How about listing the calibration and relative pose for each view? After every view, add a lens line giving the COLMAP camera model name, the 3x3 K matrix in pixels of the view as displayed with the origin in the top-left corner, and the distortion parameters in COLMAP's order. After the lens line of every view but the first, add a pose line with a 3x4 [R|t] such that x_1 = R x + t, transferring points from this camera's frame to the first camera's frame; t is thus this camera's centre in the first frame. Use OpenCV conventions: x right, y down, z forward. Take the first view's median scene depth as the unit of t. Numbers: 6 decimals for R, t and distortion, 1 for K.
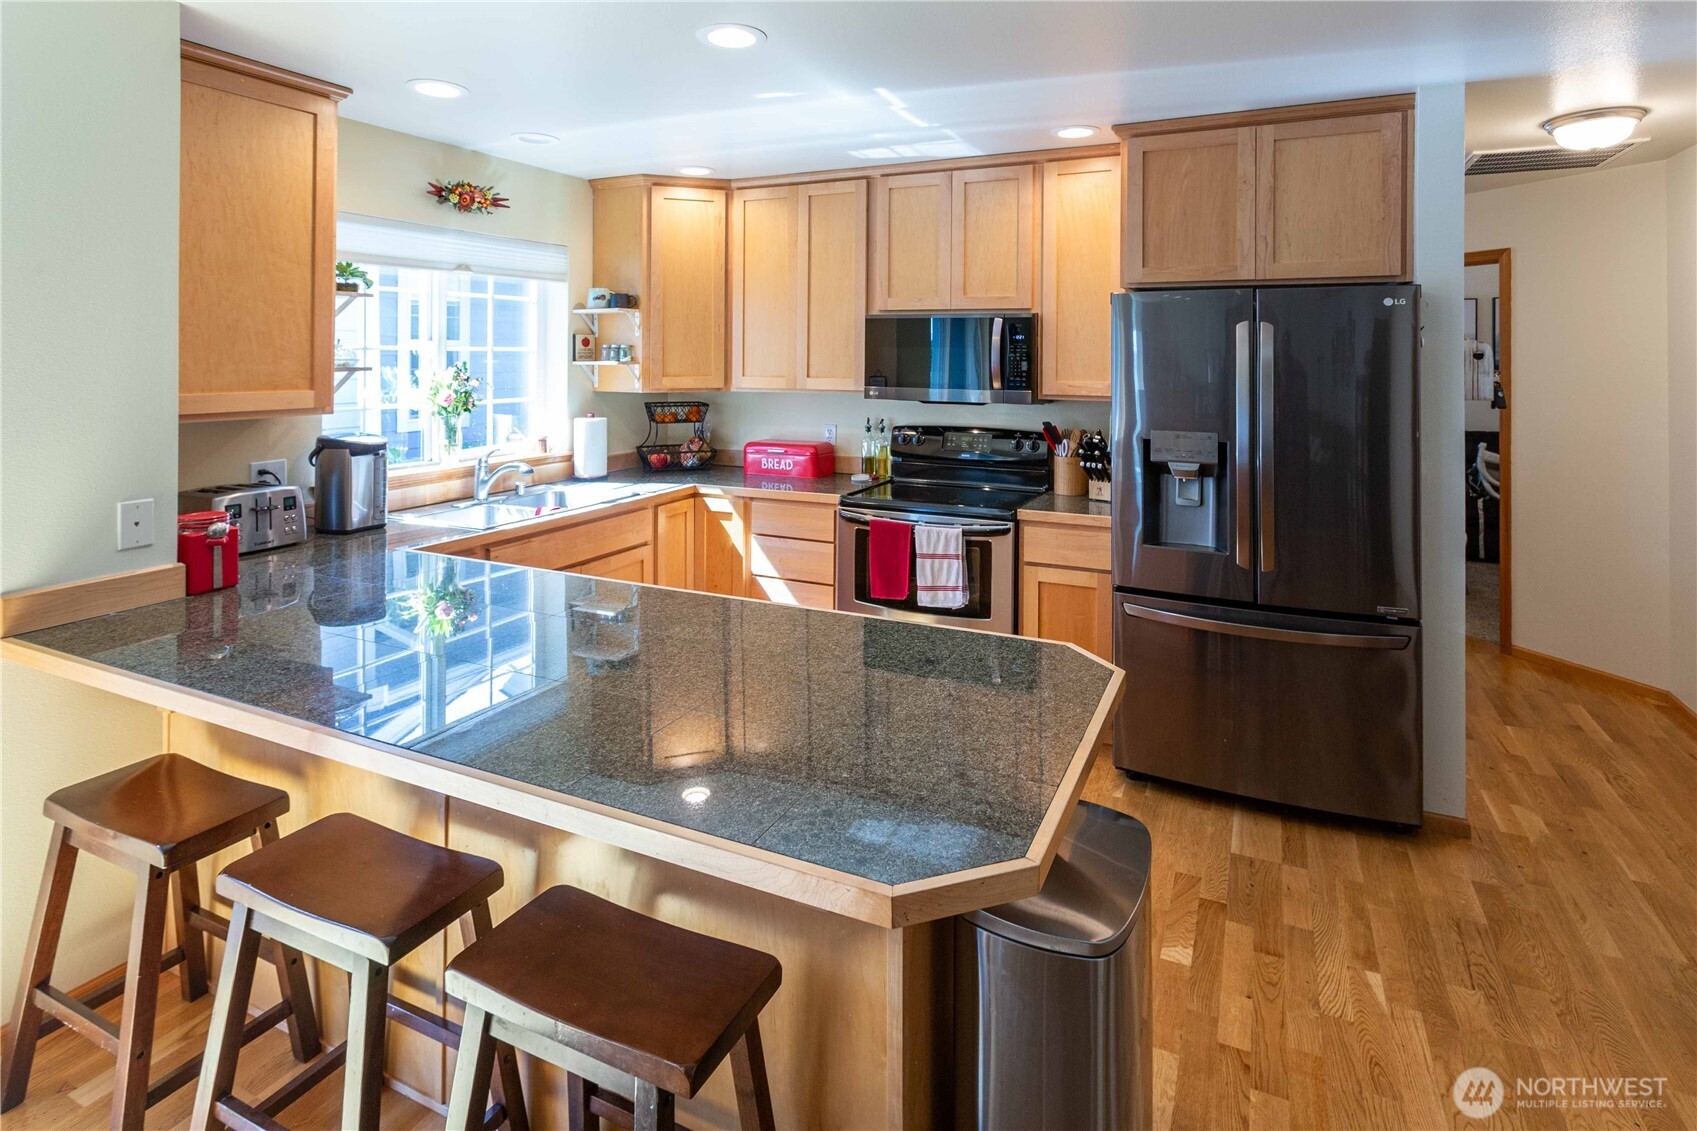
lens RADIAL K [[847.6, 0, 793.7], [0, 847.6, 338.4], [0, 0, 1]] dist [-0.002136, -0.000281]
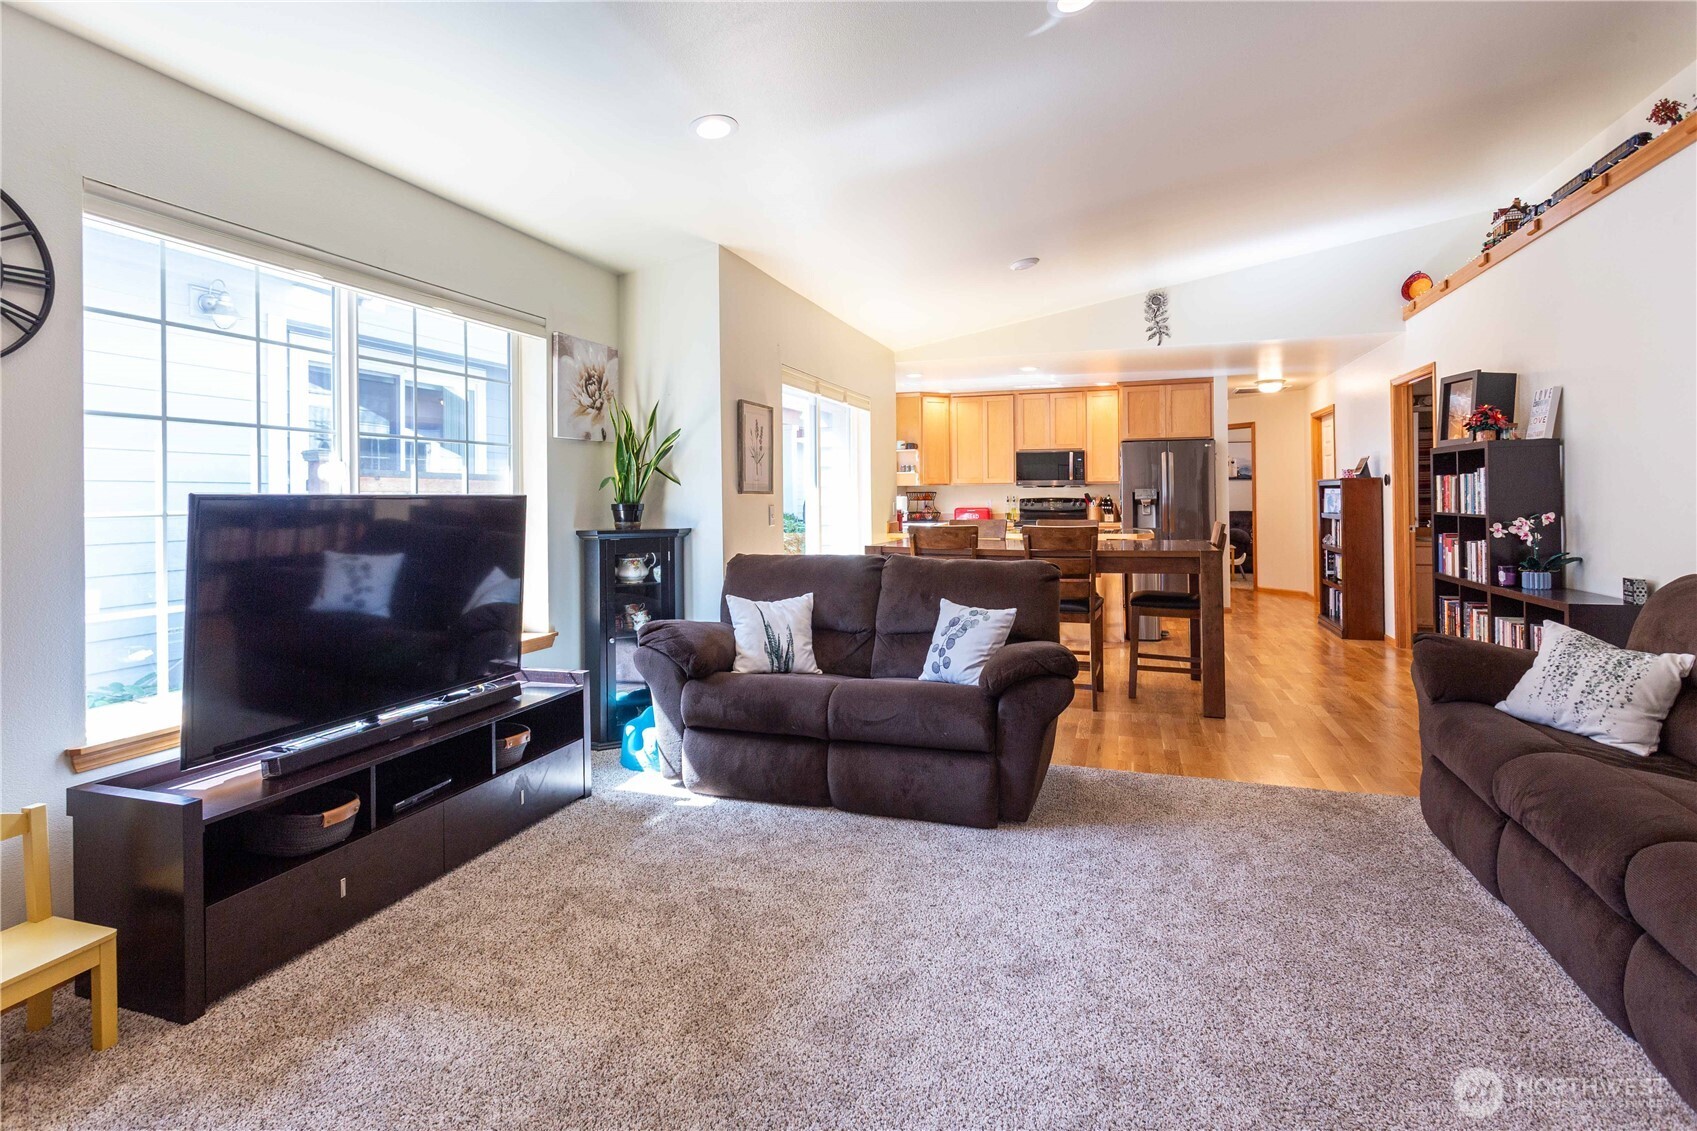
lens RADIAL K [[833.1, 0, 845.2], [0, 833.1, 493.0], [0, 0, 1]] dist [-0.026017, 0.019951]
pose [[0.981670, -0.020561, 0.189477, -0.899223], [0.017293, 0.999672, 0.018886, 0.039758], [-0.189804, -0.015263, 0.981703, -1.327499]]
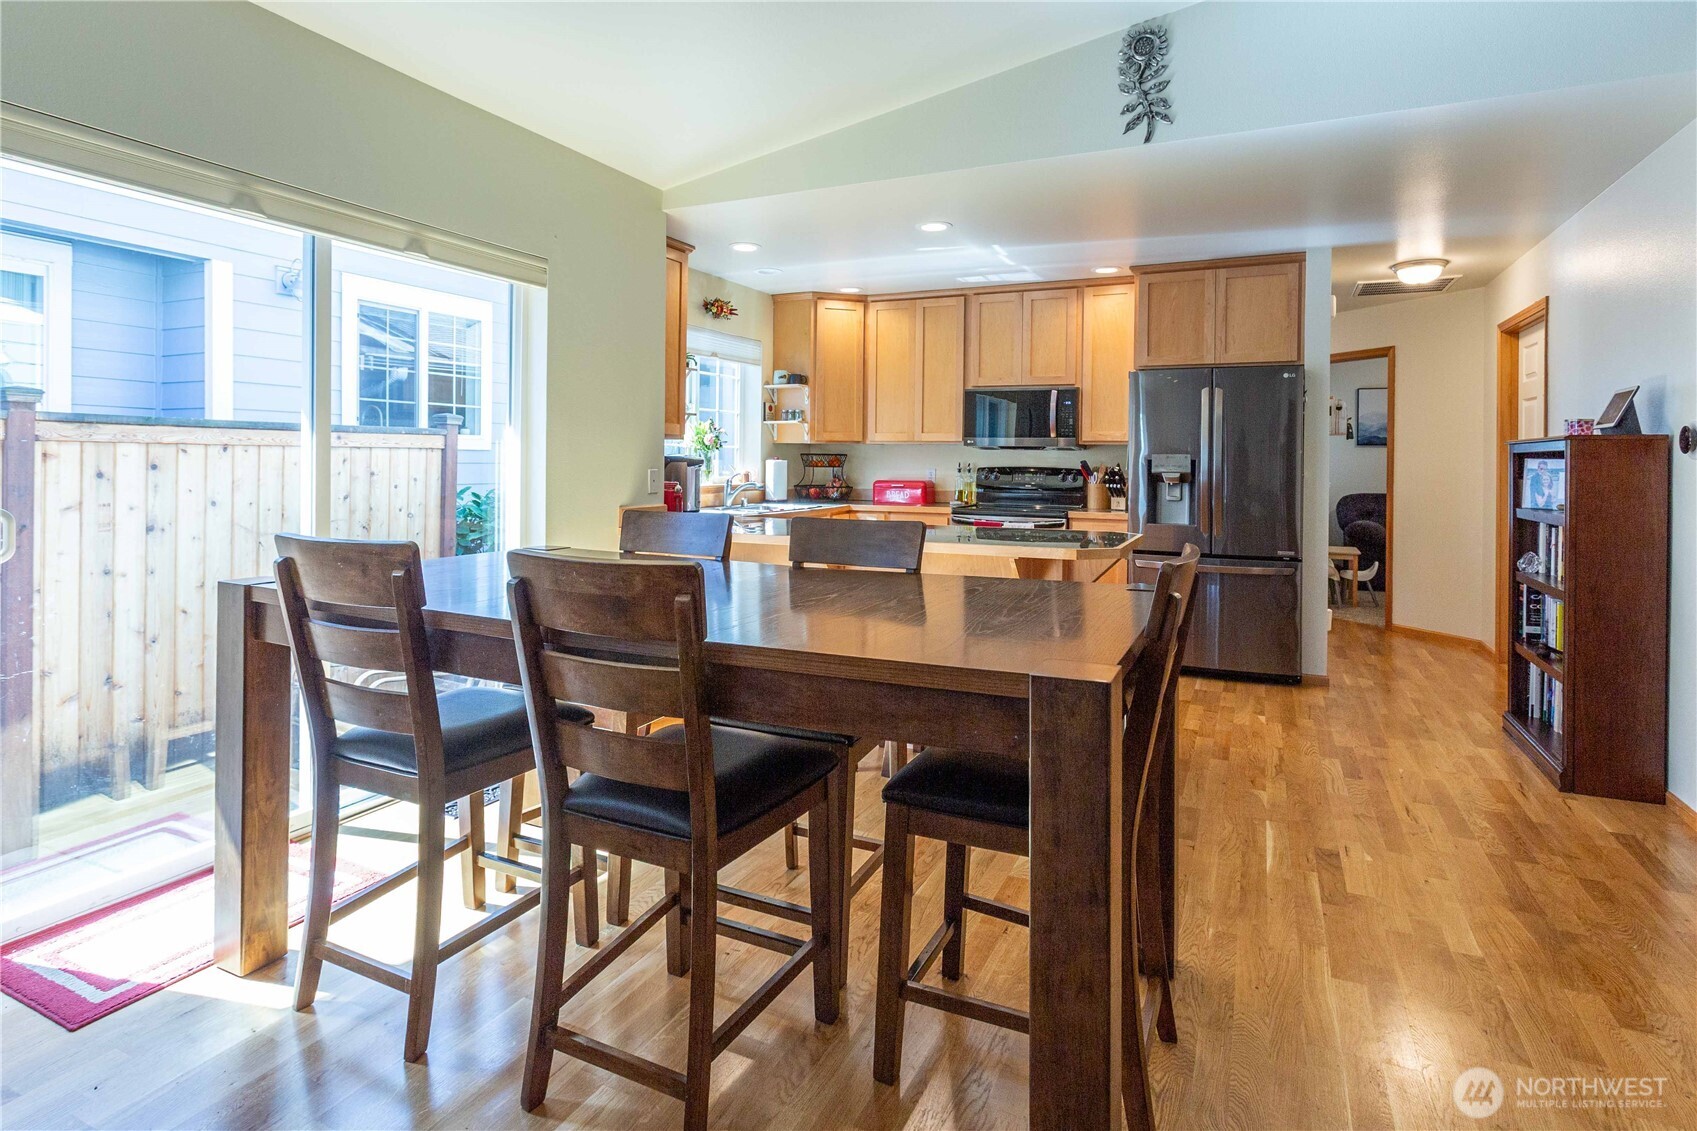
lens RADIAL K [[878.6, 0, 853.2], [0, 878.6, 470.4], [0, 0, 1]] dist [0.001661, -0.000092]
pose [[0.997368, -0.004297, 0.072375, -0.227313], [0.001959, 0.999475, 0.032344, 0.066557], [-0.072476, -0.032117, 0.996853, -0.536217]]
